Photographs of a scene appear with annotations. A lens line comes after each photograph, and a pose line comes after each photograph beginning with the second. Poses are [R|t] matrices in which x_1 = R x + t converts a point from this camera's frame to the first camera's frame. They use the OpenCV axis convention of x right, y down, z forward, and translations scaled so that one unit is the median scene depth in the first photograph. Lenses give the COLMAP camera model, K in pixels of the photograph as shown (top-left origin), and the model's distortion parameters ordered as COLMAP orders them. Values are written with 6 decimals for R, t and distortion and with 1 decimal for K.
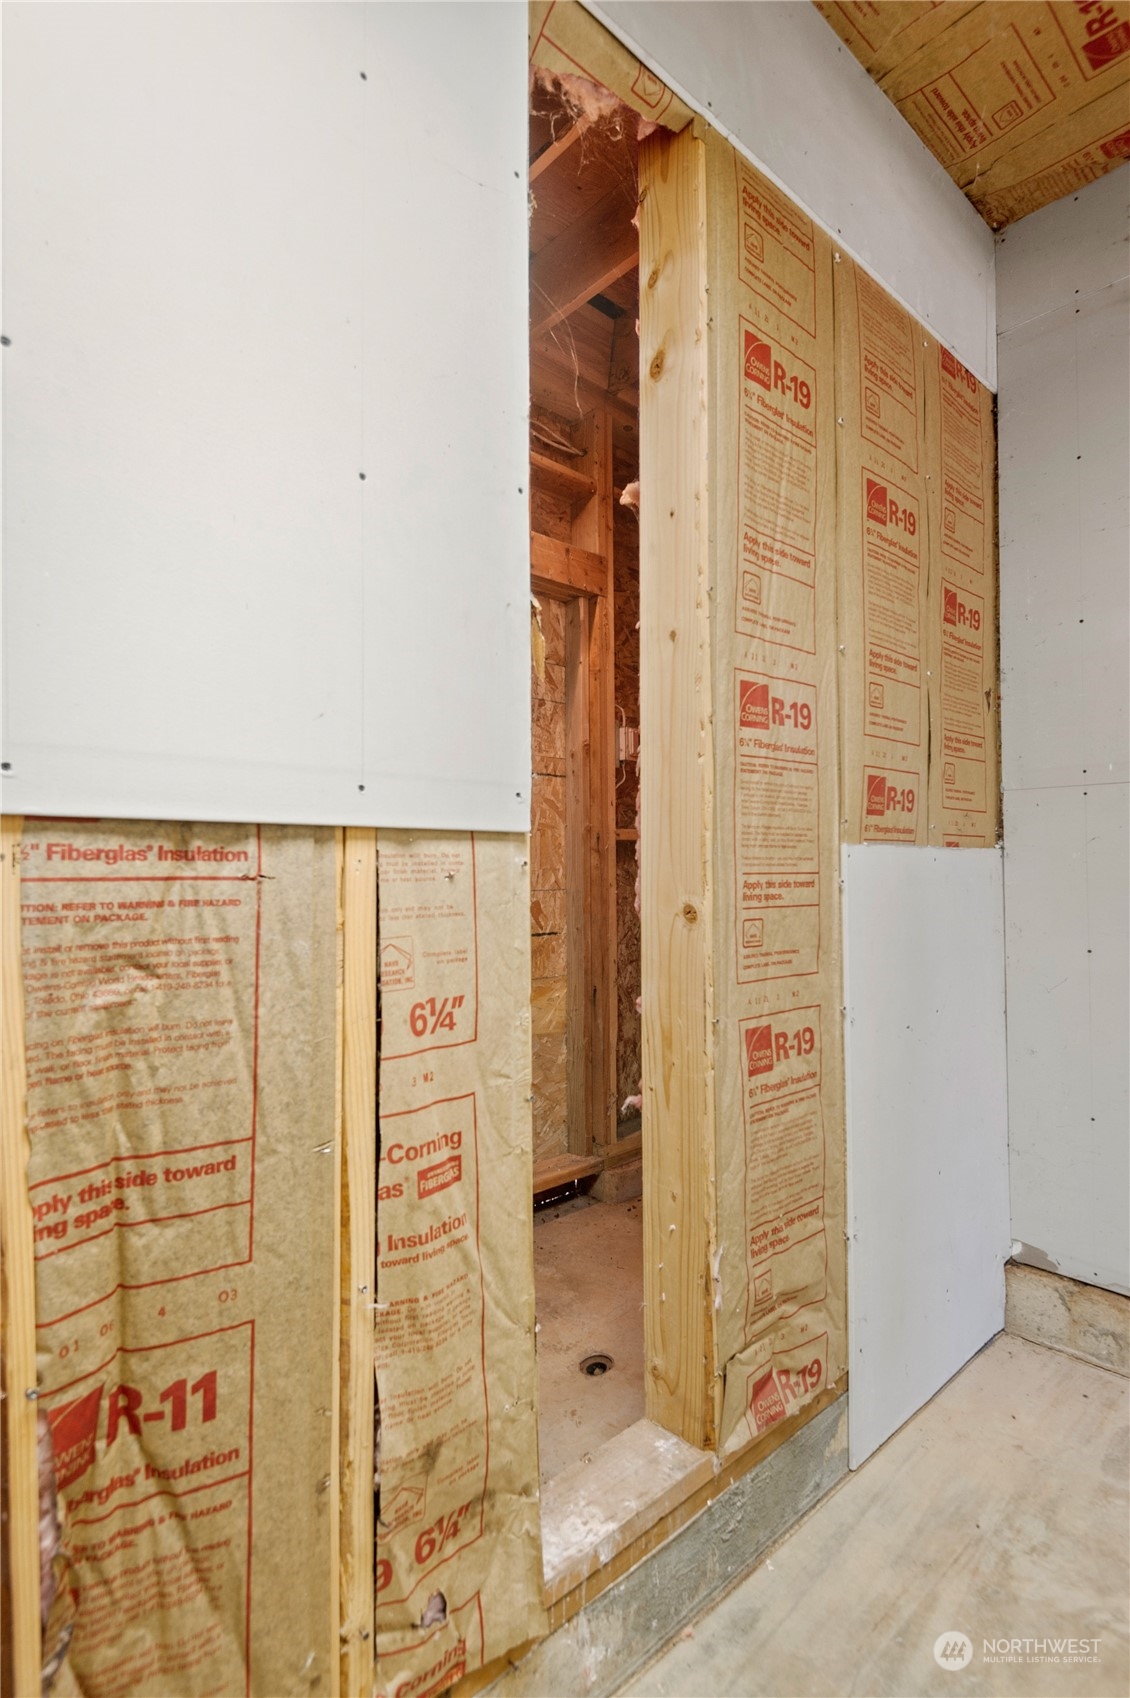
lens RADIAL K [[868.3, 0, 566.6], [0, 868.3, 854.5], [0, 0, 1]] dist [0.021078, -0.001252]
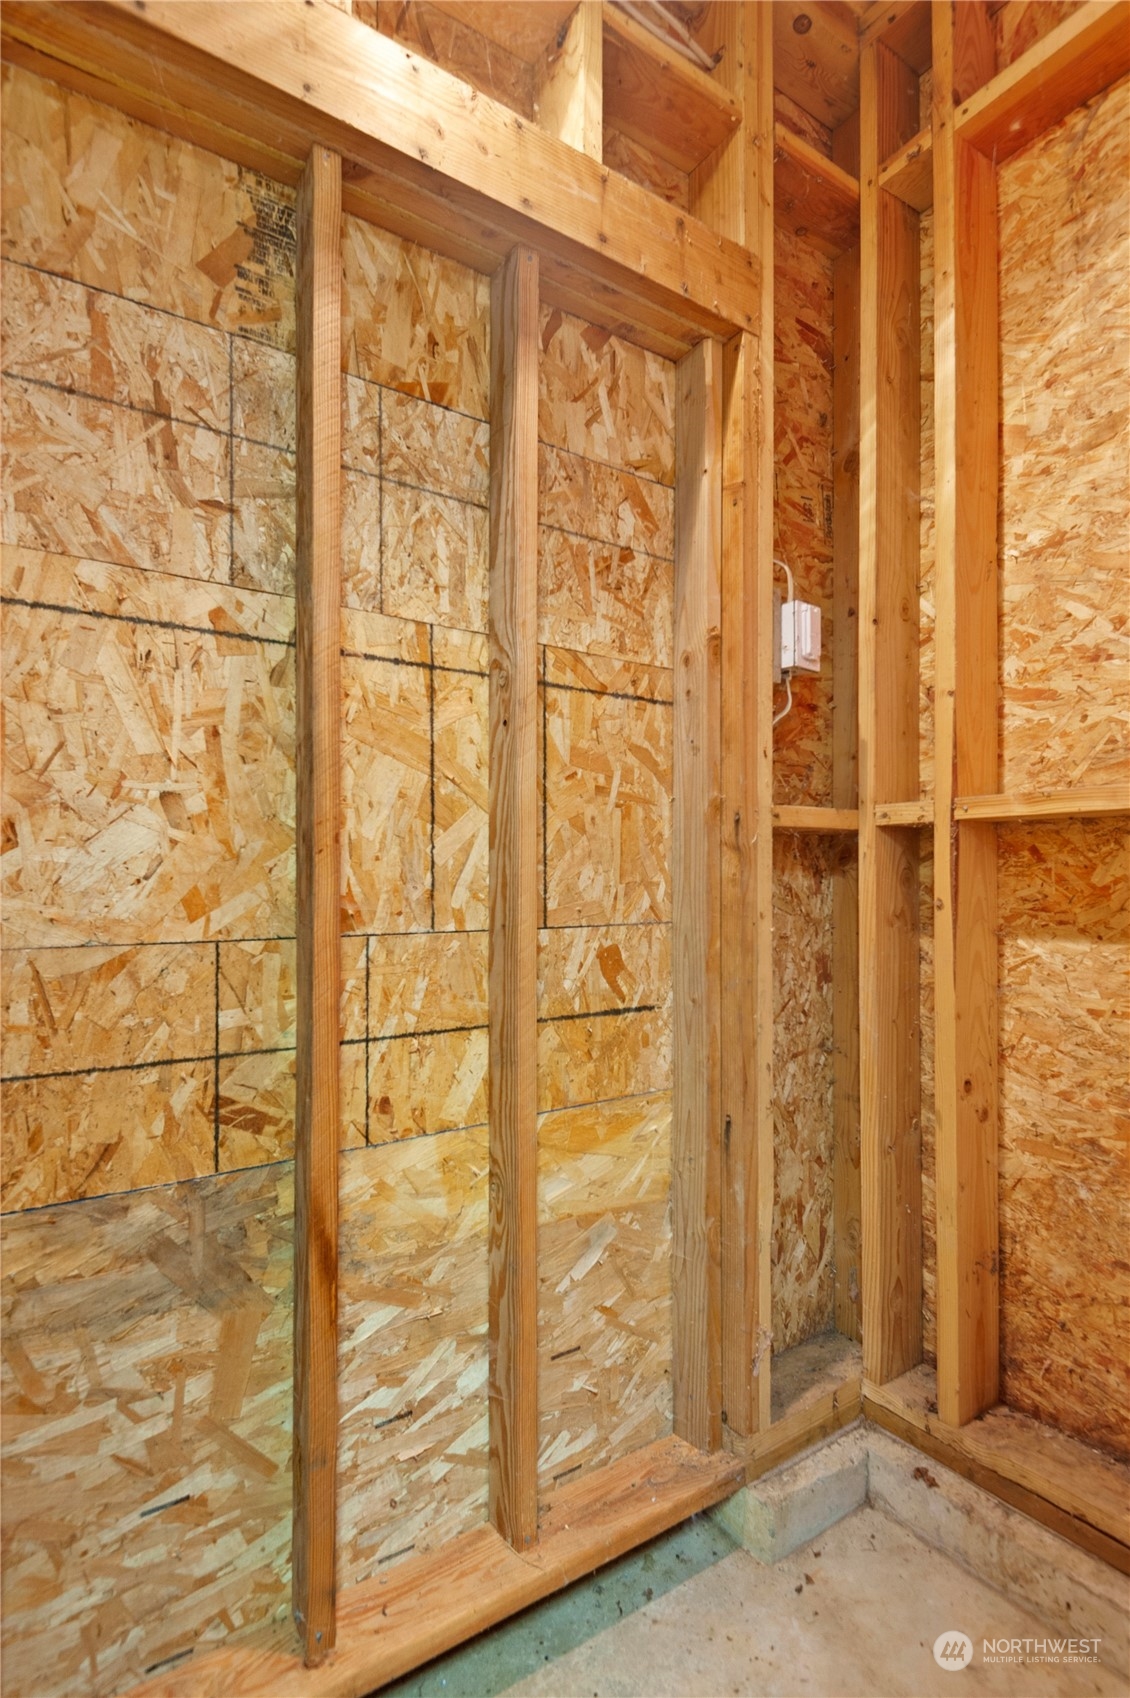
lens RADIAL K [[868.3, 0, 560.9], [0, 868.3, 854.4], [0, 0, 1]] dist [0.021078, -0.001252]
pose [[0.989943, 0.007506, -0.141268, 0.006637], [-0.007537, 0.999972, 0.000317, 0.000212], [0.141266, 0.000751, 0.989971, 0.485402]]
